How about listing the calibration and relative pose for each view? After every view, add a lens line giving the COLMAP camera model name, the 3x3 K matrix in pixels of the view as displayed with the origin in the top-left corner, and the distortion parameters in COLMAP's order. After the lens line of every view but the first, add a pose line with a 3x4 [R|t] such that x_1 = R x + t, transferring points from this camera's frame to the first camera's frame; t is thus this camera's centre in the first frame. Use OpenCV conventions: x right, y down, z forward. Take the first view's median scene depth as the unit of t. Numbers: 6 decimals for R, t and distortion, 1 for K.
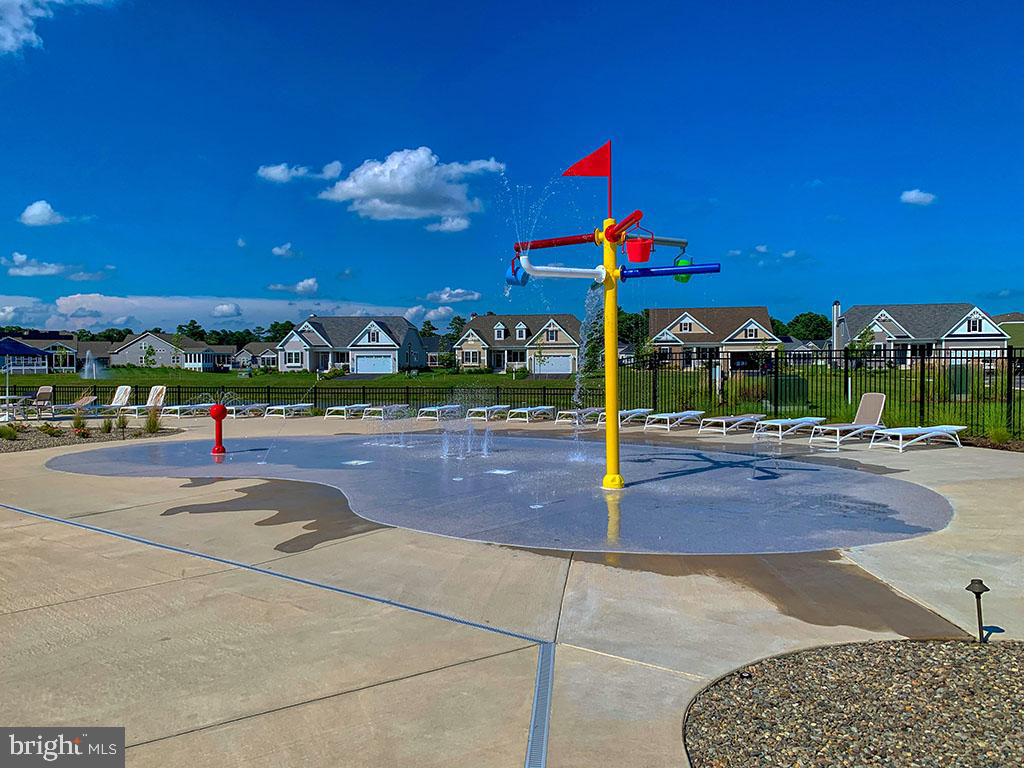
lens RADIAL K [[763.2, 0, 512.5], [0, 763.2, 384.0], [0, 0, 1]] dist [0.091408, -0.195706]
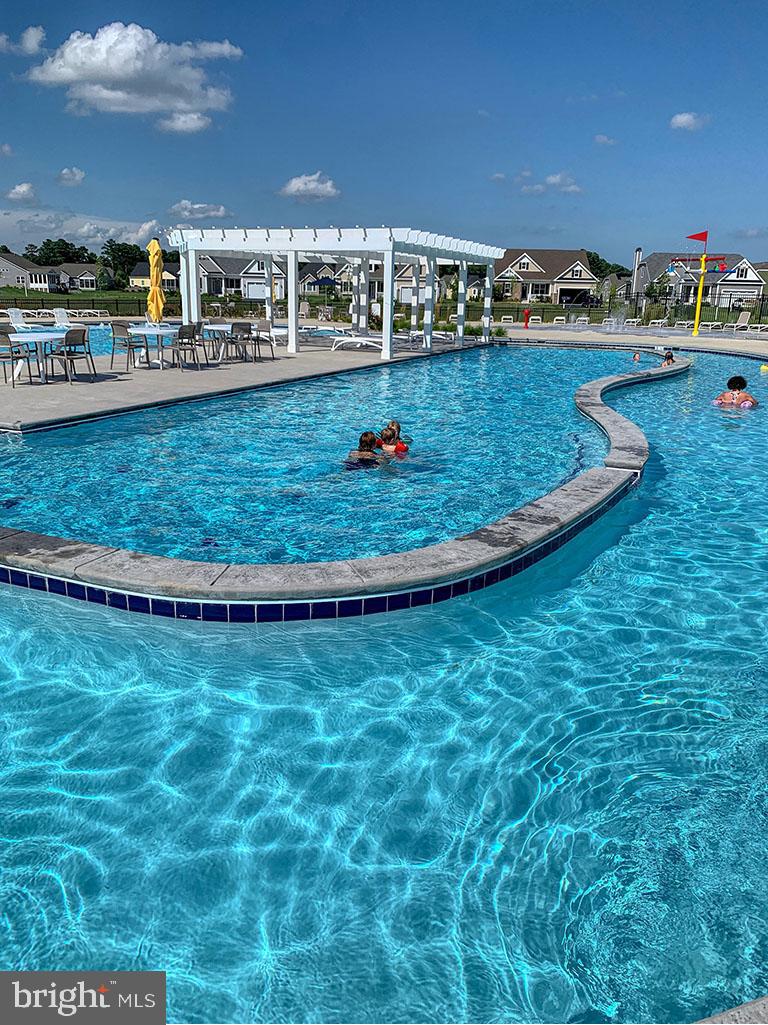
lens RADIAL K [[781.7, 0, 381.8], [0, 781.7, 543.9], [0, 0, 1]] dist [0.002791, -0.000080]
pose [[0.987406, -0.022132, 0.156652, -0.198415], [-0.022481, 0.960491, 0.277401, 0.010771], [-0.156602, -0.277429, 0.947897, -0.266107]]
